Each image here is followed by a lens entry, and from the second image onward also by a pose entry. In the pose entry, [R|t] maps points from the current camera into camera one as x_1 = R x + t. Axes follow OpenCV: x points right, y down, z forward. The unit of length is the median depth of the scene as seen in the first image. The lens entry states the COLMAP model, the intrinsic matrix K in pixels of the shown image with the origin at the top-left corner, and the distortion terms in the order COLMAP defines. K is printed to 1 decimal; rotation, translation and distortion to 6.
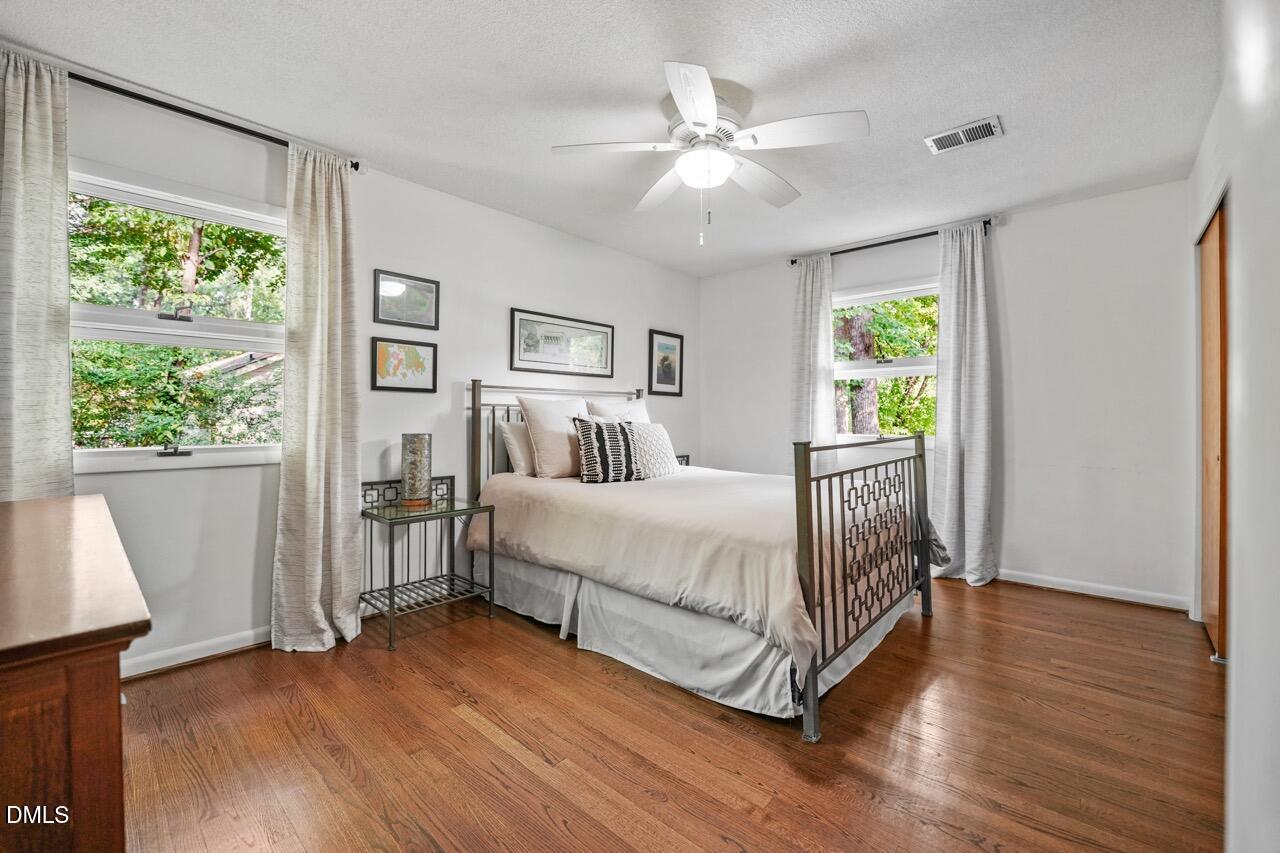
lens RADIAL K [[525.5, 0, 638.5], [0, 525.5, 425.7], [0, 0, 1]] dist [-0.001436, 0.000582]
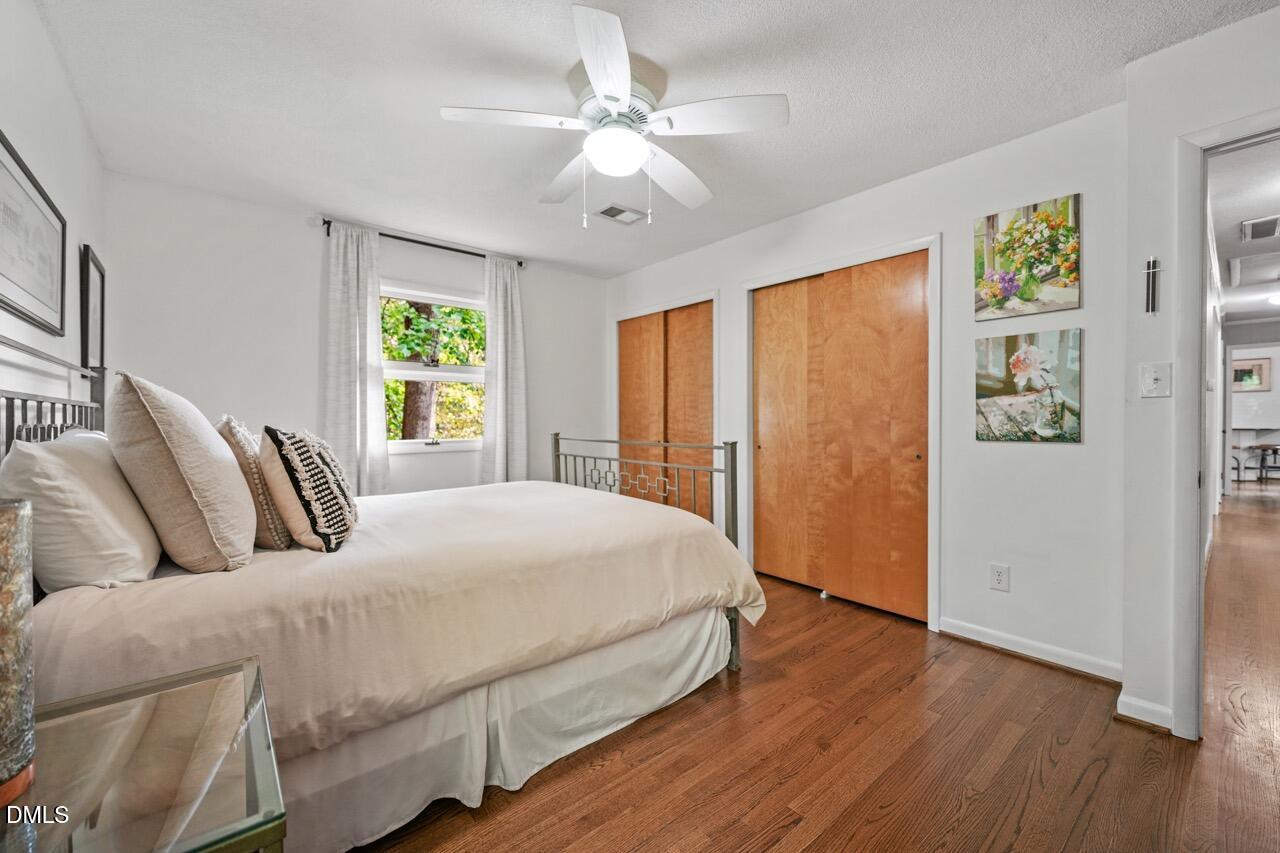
lens RADIAL K [[516.0, 0, 635.7], [0, 516.0, 427.5], [0, 0, 1]] dist [-0.001649, 0.000056]
pose [[0.137291, -0.019363, 0.990342, -0.515718], [0.020866, 0.999644, 0.016652, -0.013445], [-0.990311, 0.018378, 0.137646, 0.566050]]
